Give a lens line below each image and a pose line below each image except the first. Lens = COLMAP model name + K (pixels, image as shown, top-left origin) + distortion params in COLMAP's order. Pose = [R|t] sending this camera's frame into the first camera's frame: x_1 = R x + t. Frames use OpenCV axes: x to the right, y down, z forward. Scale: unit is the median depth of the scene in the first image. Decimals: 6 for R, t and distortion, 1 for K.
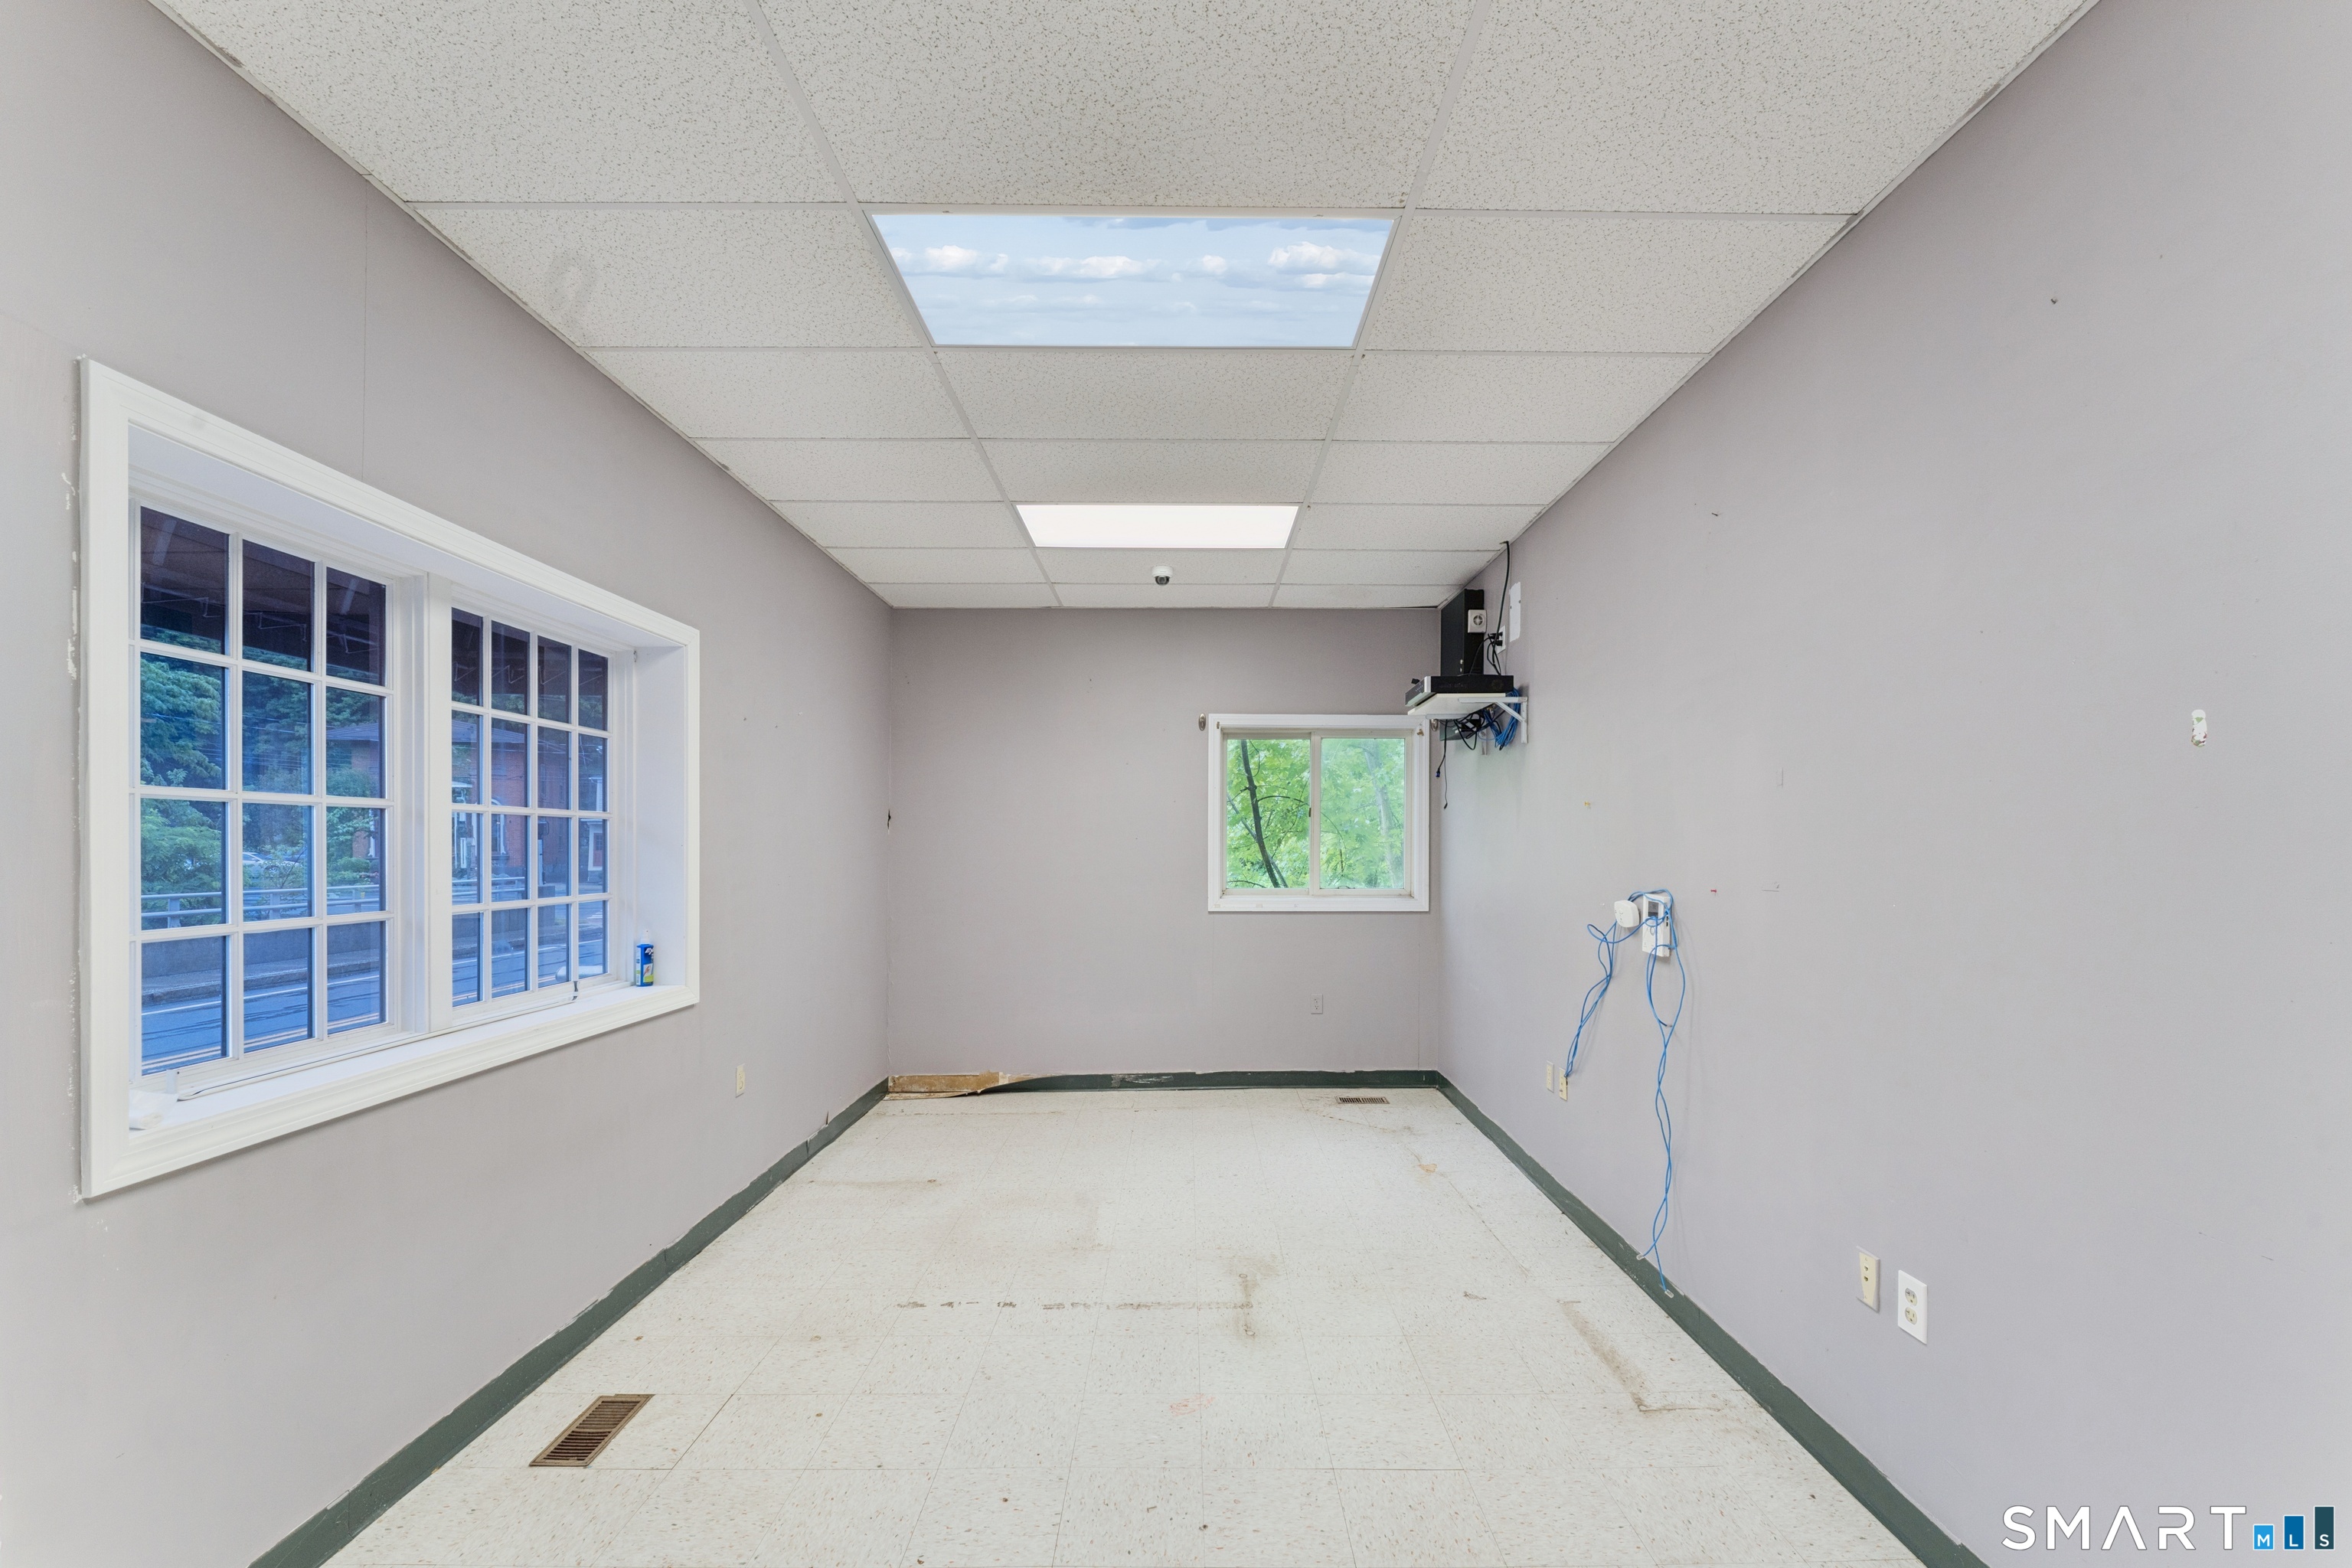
lens RADIAL K [[947.8, 0, 1177.1], [0, 947.8, 806.3], [0, 0, 1]] dist [-0.001311, -0.000048]
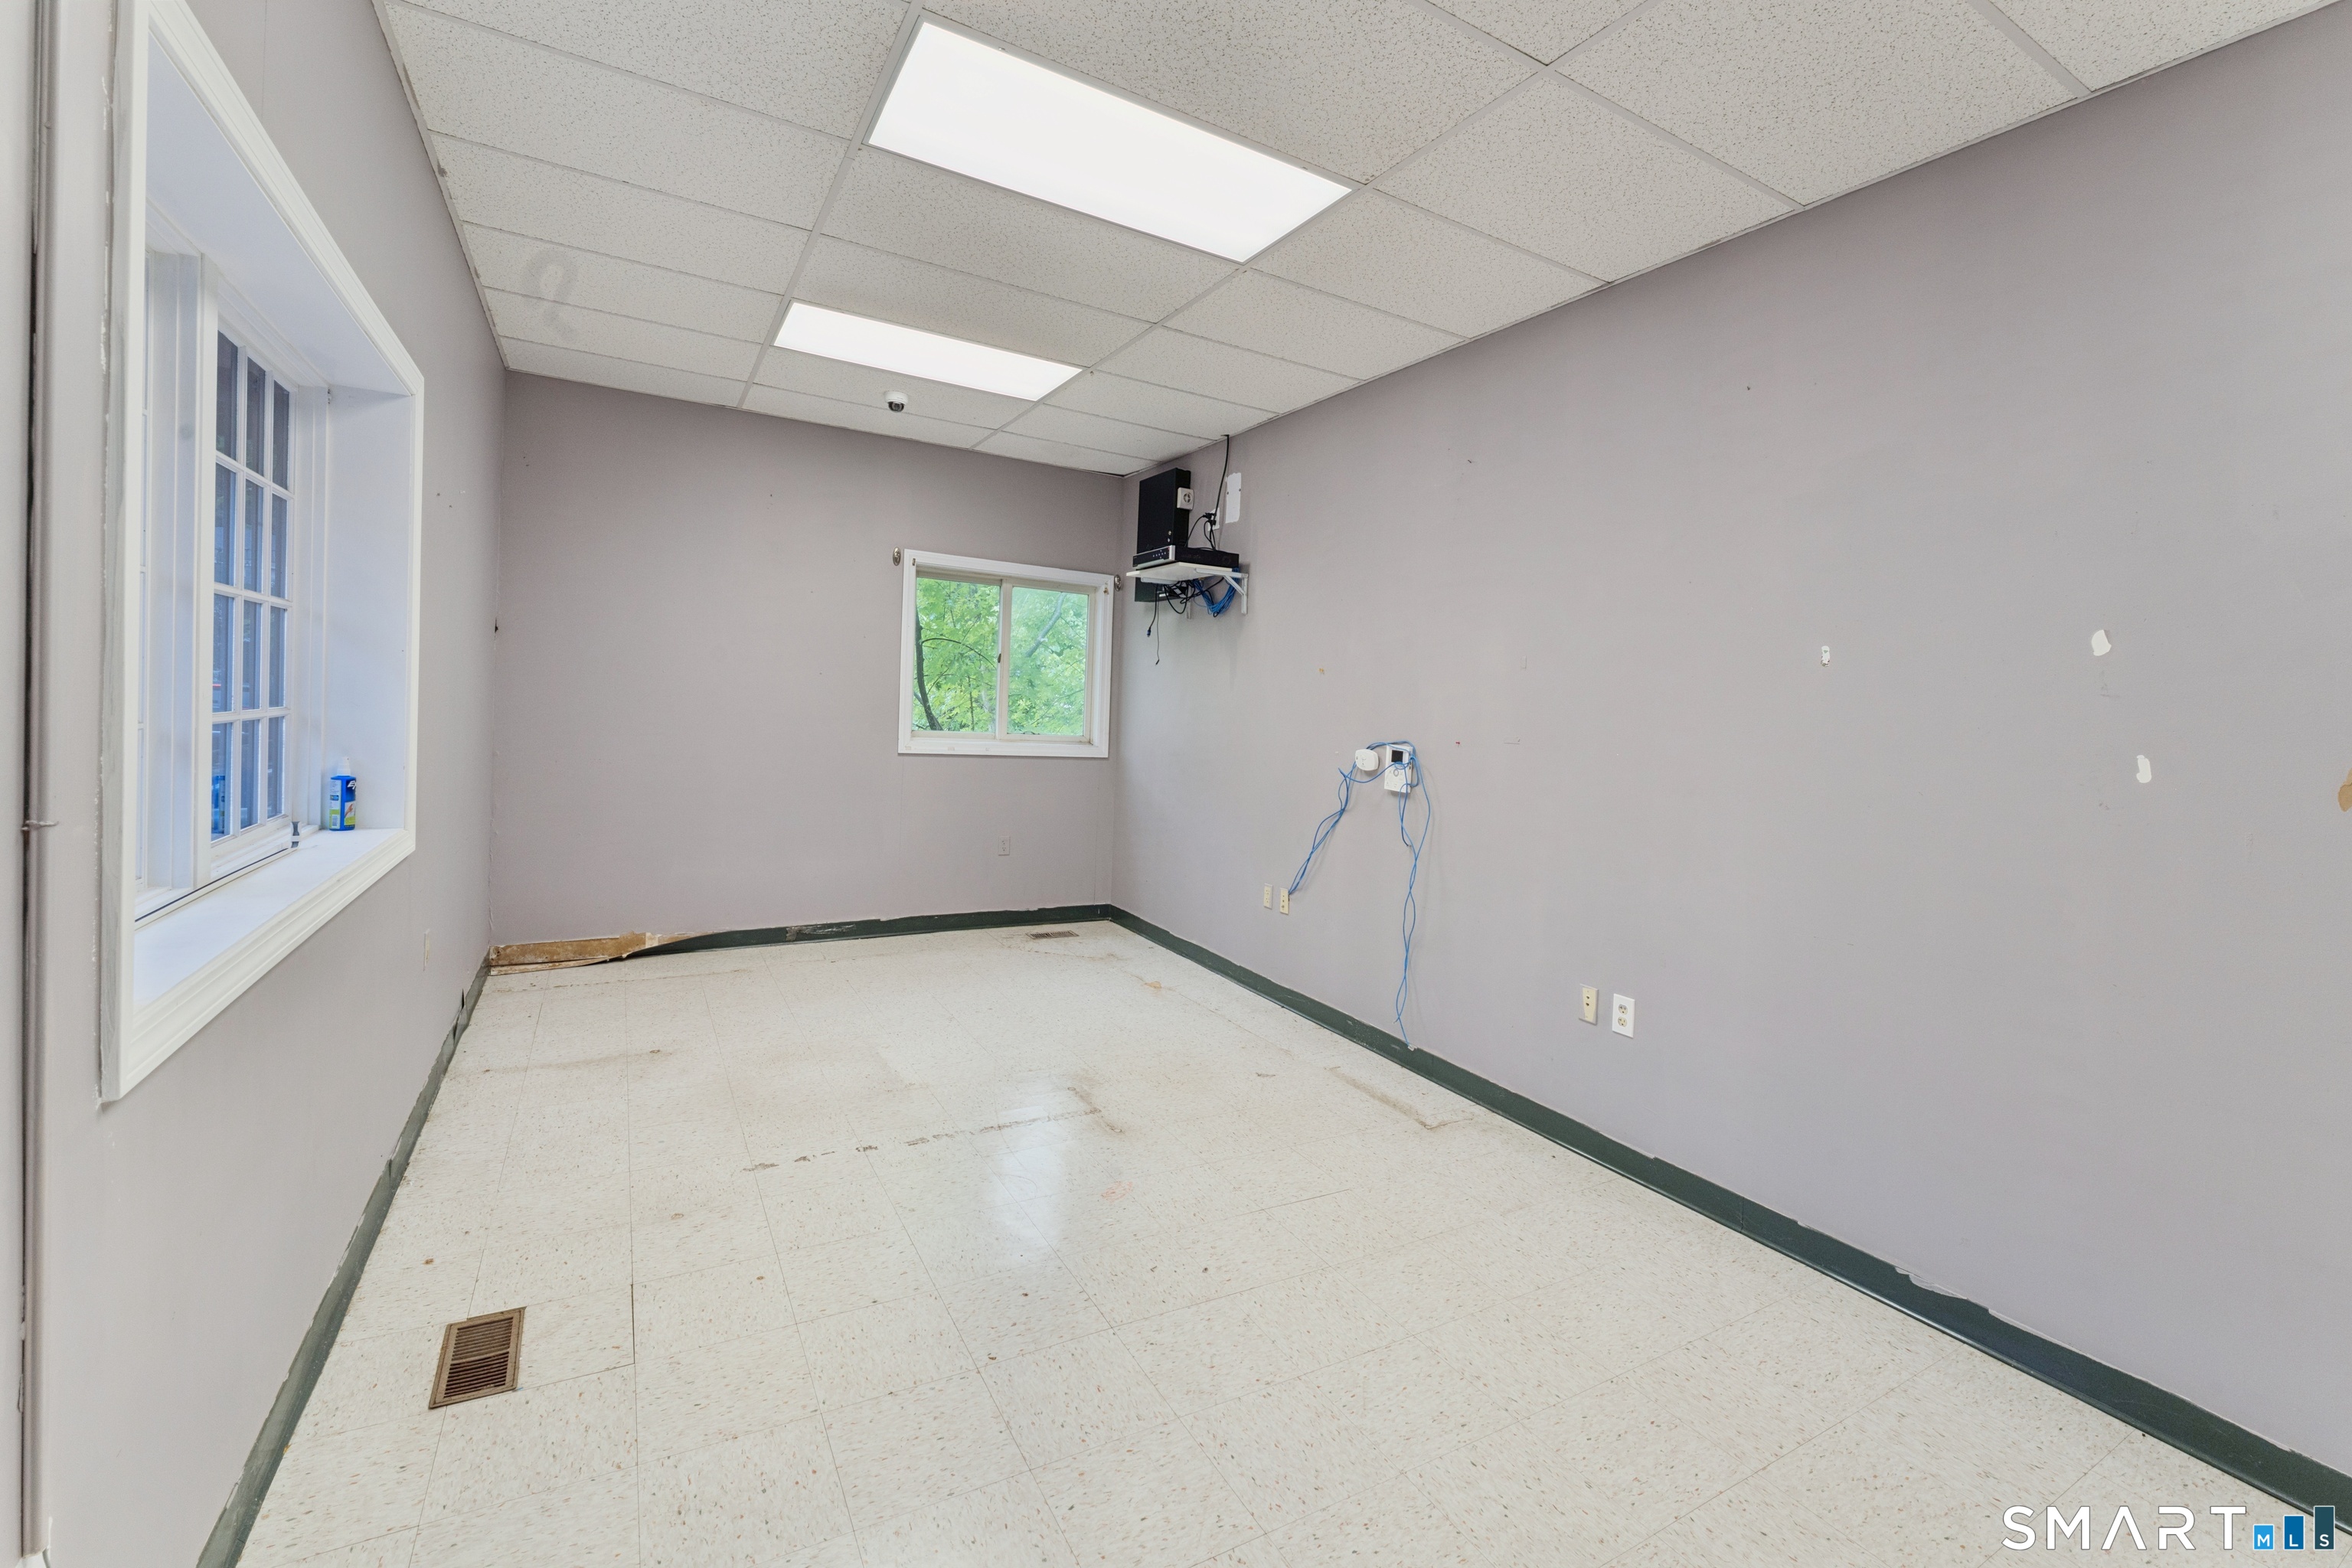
lens RADIAL K [[976.2, 0, 1172.0], [0, 976.2, 666.4], [0, 0, 1]] dist [0.002815, 0.000099]
pose [[0.875798, 0.064971, 0.478285, -0.275888], [-0.071086, 0.997456, -0.005328, 0.010574], [-0.477415, -0.029333, 0.878188, -0.009726]]
